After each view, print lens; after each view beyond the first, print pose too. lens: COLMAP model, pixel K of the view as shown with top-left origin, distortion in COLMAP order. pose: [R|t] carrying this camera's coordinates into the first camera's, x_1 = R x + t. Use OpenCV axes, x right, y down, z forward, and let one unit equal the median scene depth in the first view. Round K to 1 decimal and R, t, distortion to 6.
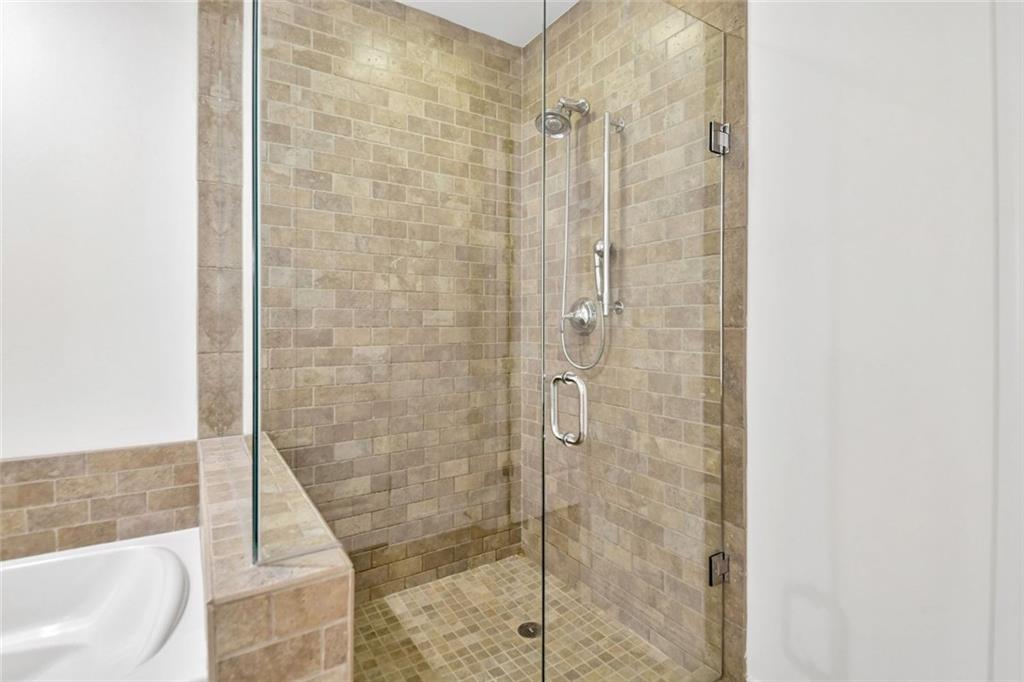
lens RADIAL K [[492.5, 0, 515.1], [0, 492.5, 326.6], [0, 0, 1]] dist [0.020664, -0.014976]
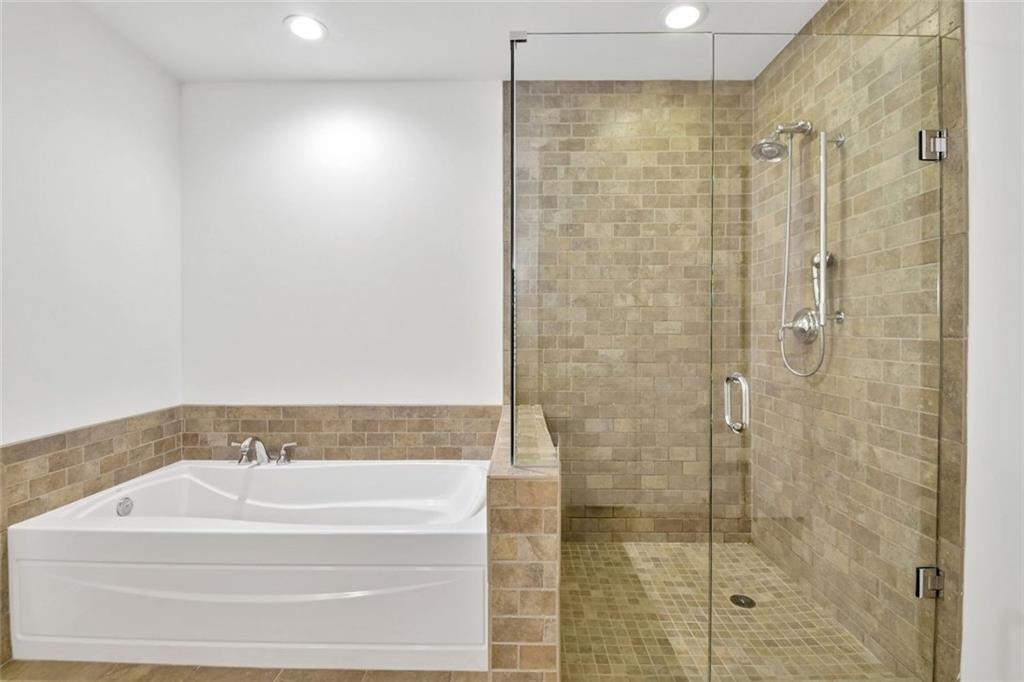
lens RADIAL K [[452.9, 0, 512.2], [0, 452.9, 333.9], [0, 0, 1]] dist [0.003167, -0.009241]
pose [[0.828579, 0.004552, -0.559854, 0.184867], [-0.003173, 0.999989, 0.003435, -0.005566], [0.559864, -0.001069, 0.828584, -0.171180]]
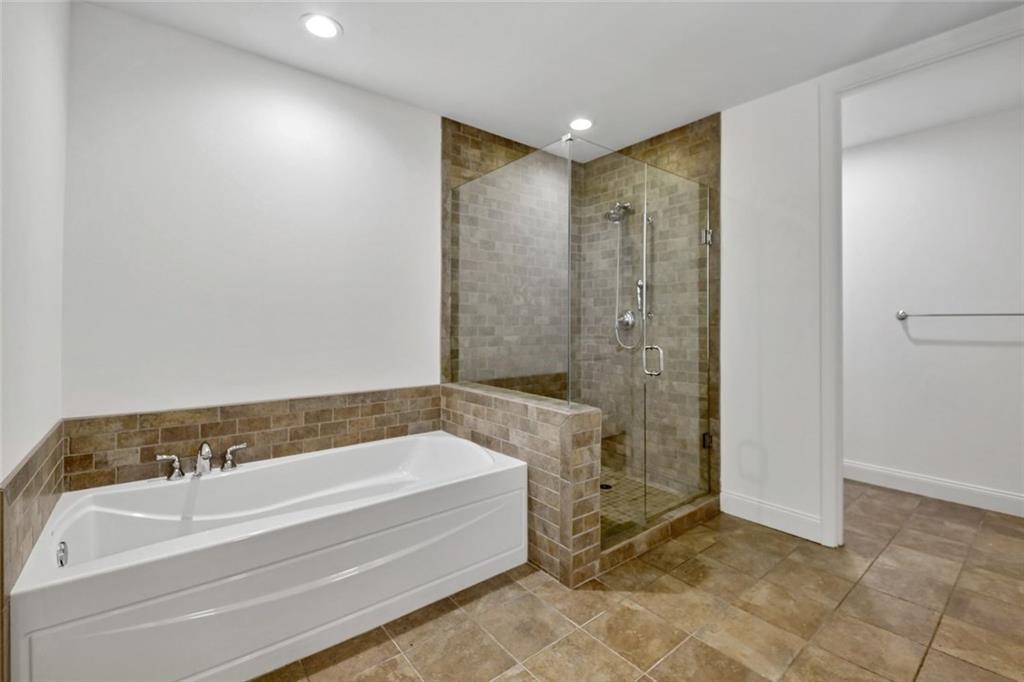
lens RADIAL K [[441.8, 0, 511.9], [0, 441.8, 320.7], [0, 0, 1]] dist [0.014493, -0.014711]
pose [[0.996481, 0.002994, 0.083767, -0.486745], [-0.002068, 0.999936, -0.011133, 0.001925], [-0.083795, 0.010920, 0.996423, -0.688030]]
